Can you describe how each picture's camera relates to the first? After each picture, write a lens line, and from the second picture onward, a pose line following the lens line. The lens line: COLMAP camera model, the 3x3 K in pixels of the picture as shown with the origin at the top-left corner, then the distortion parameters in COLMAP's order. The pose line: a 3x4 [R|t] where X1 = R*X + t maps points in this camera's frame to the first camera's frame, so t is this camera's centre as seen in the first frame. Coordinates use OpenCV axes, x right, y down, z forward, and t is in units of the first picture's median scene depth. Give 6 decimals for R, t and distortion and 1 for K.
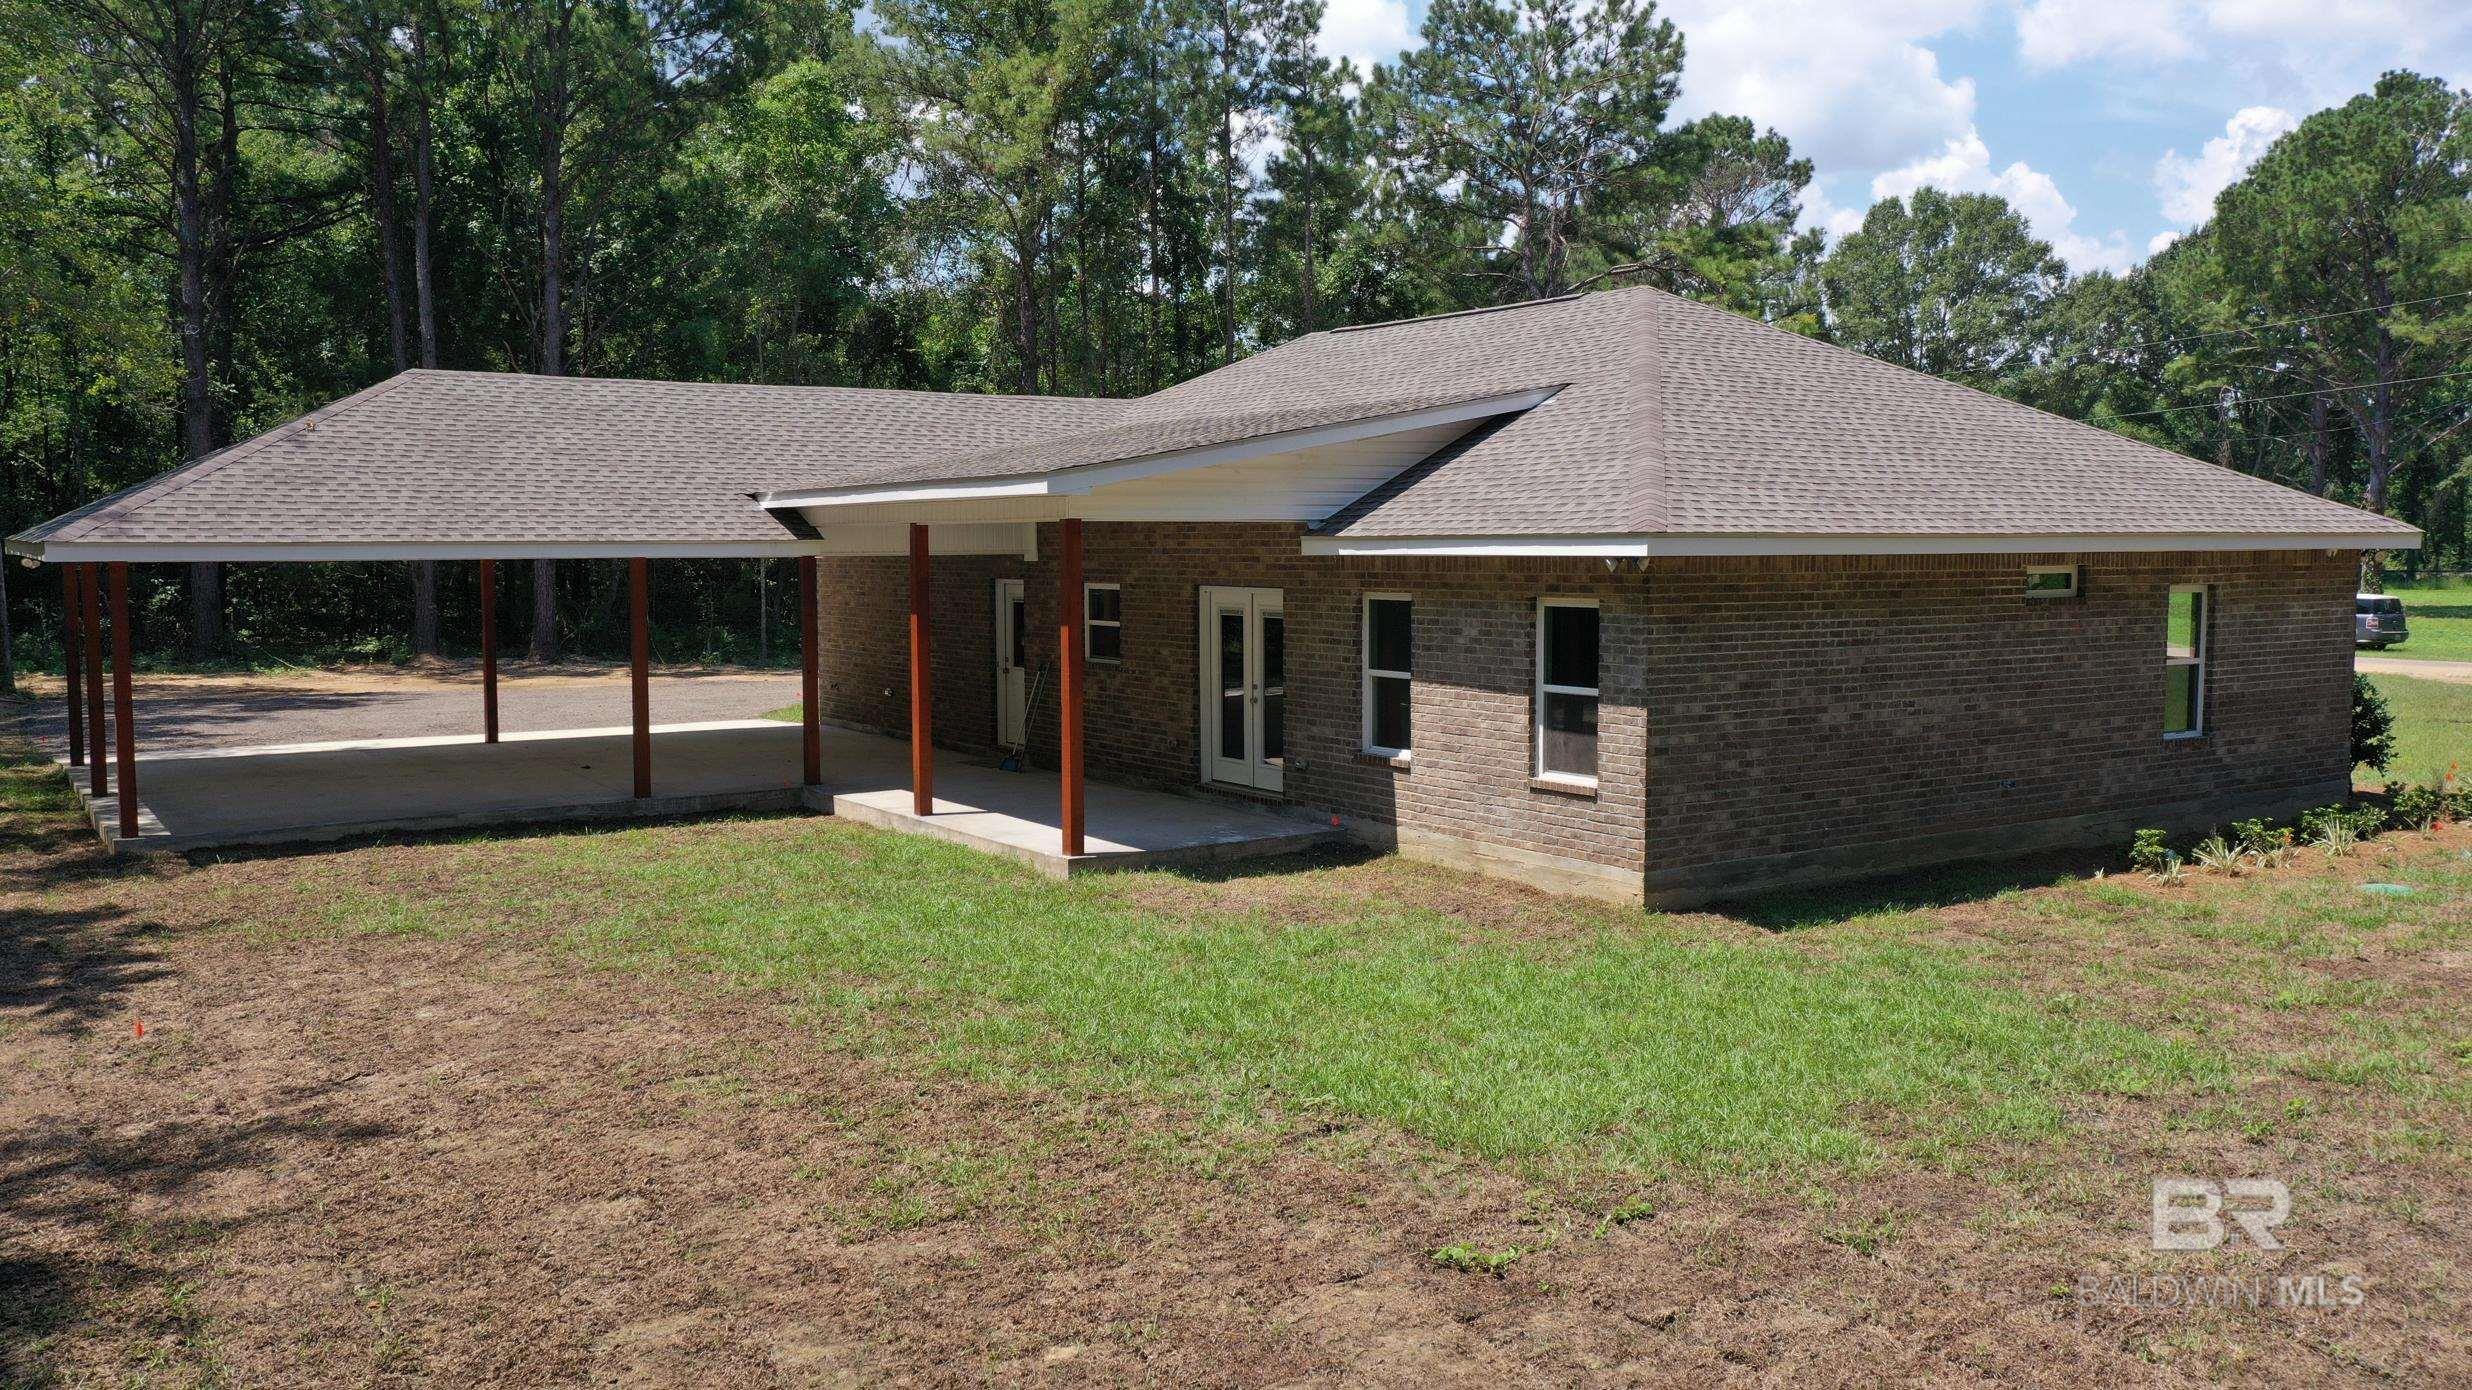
lens RADIAL K [[1942.8, 0, 1238.9], [0, 1942.8, 716.5], [0, 0, 1]] dist [0.017481, -0.001648]
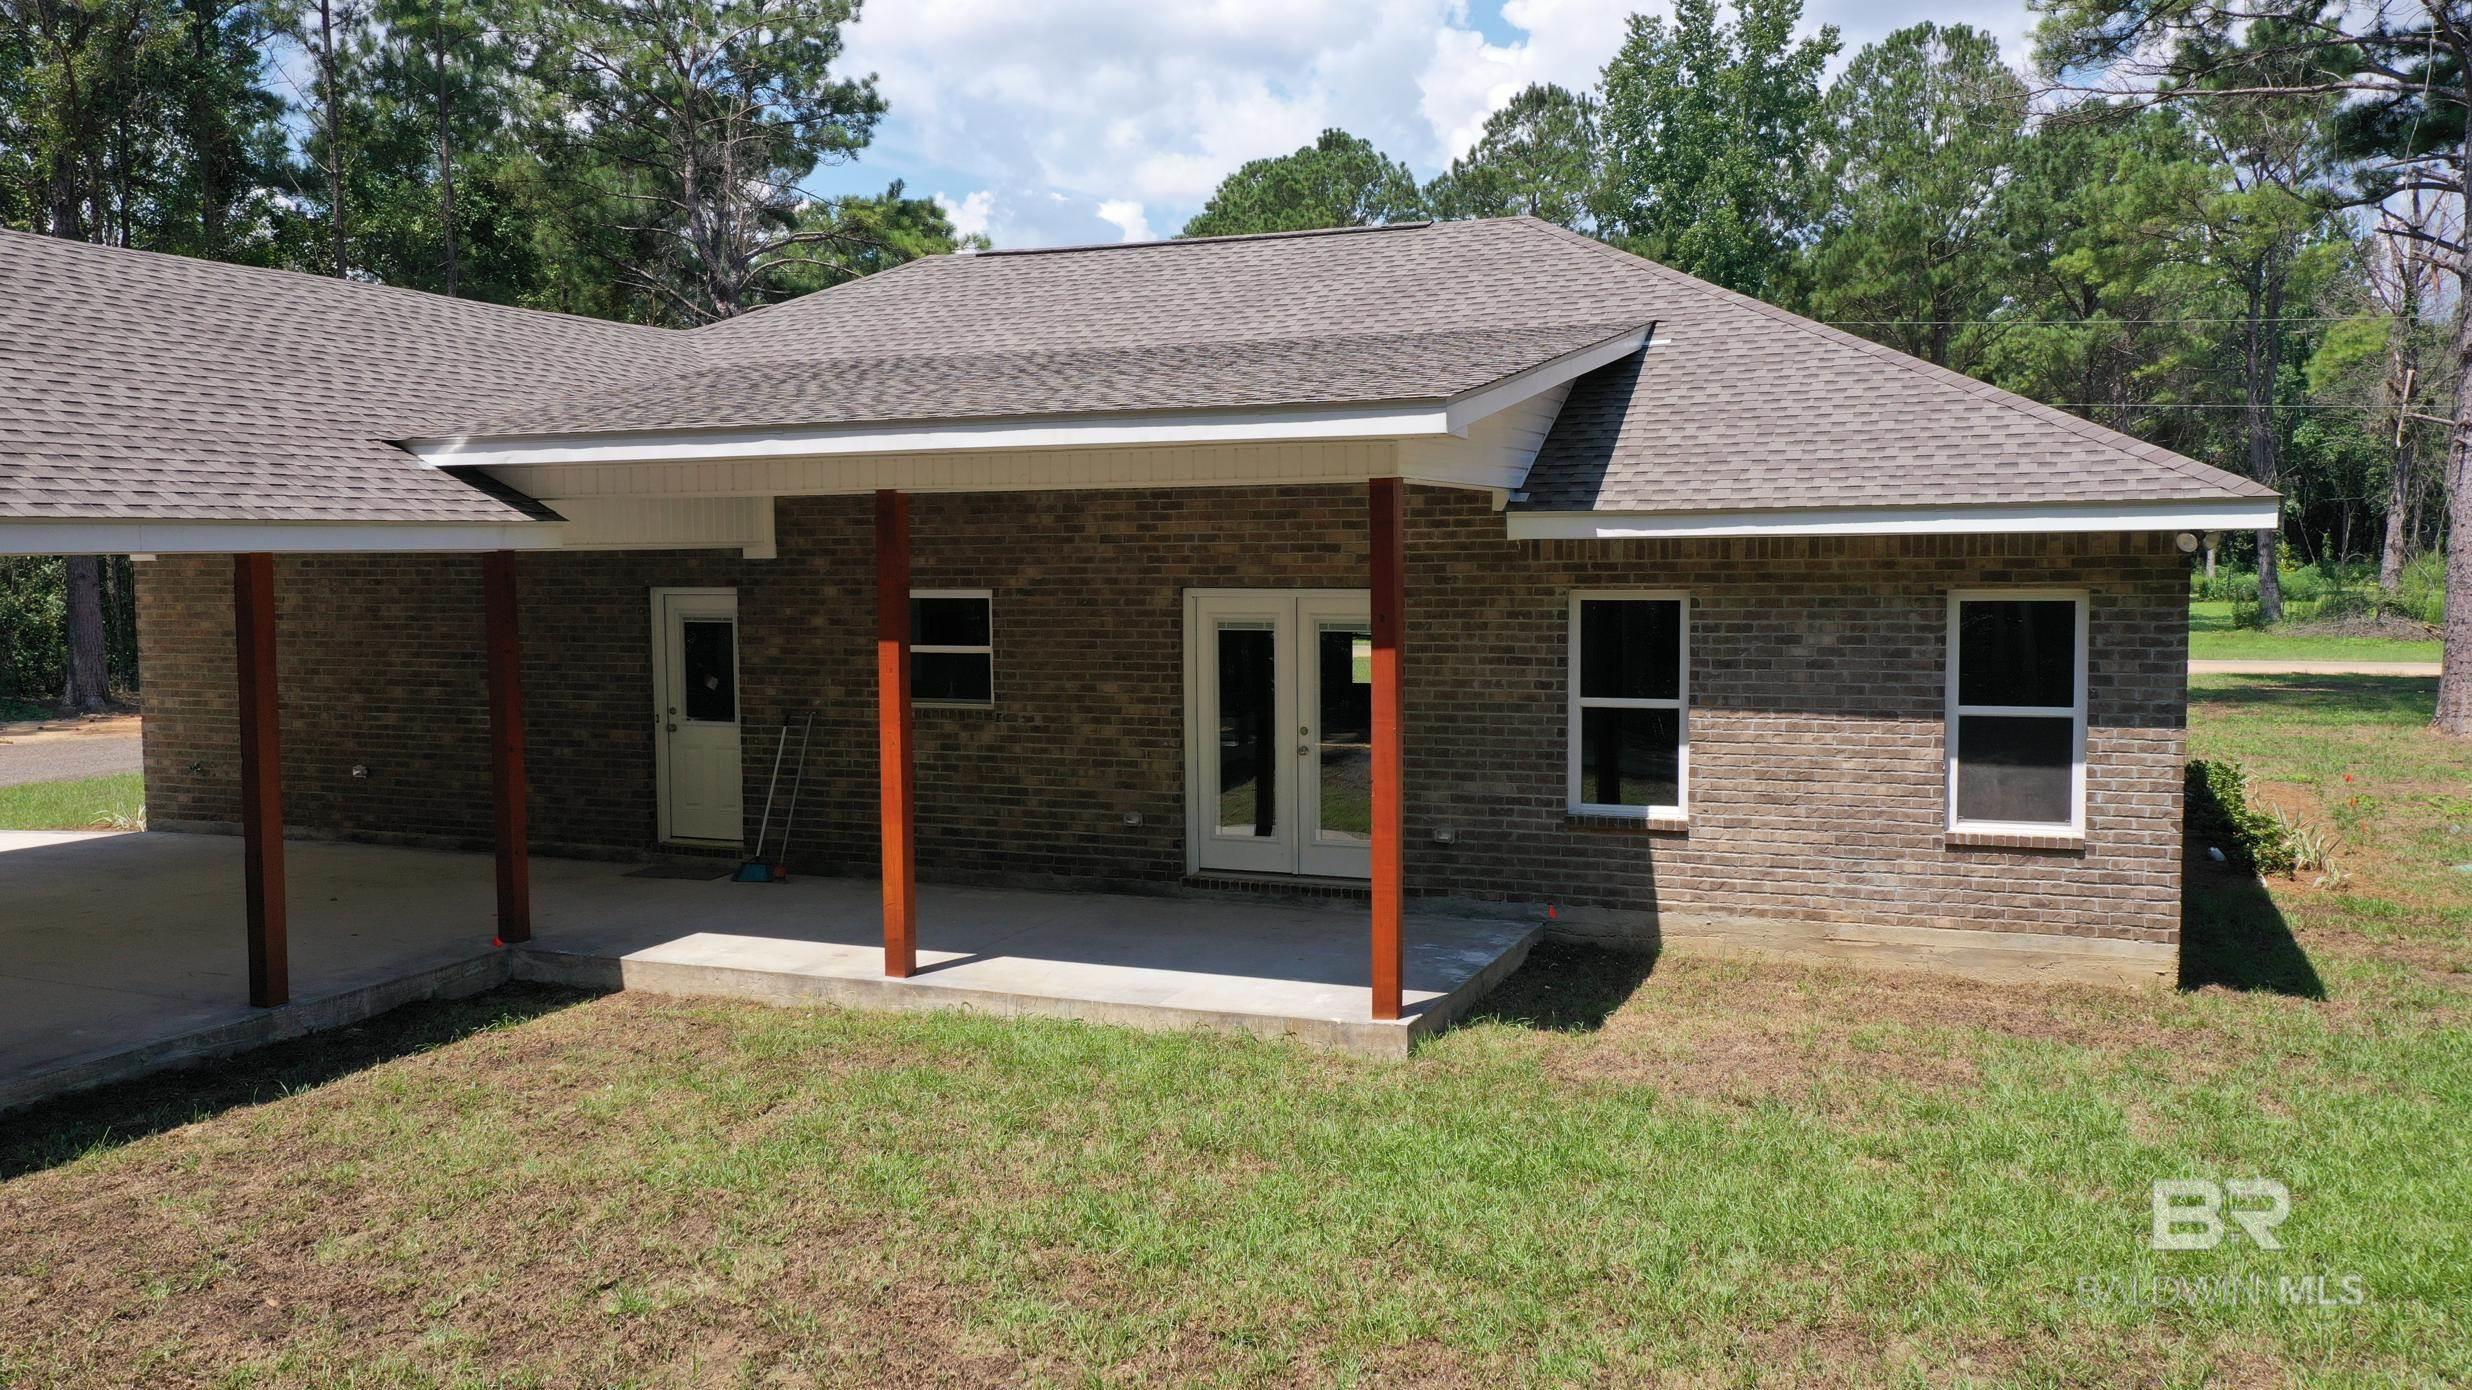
lens RADIAL K [[1942.8, 0, 1242.1], [0, 1942.8, 685.9], [0, 0, 1]] dist [0.017481, -0.001648]
pose [[0.825315, -0.045023, 0.562875, -0.450755], [0.056386, 0.998405, -0.002815, -0.034381], [-0.561850, 0.034061, 0.826537, 0.488372]]
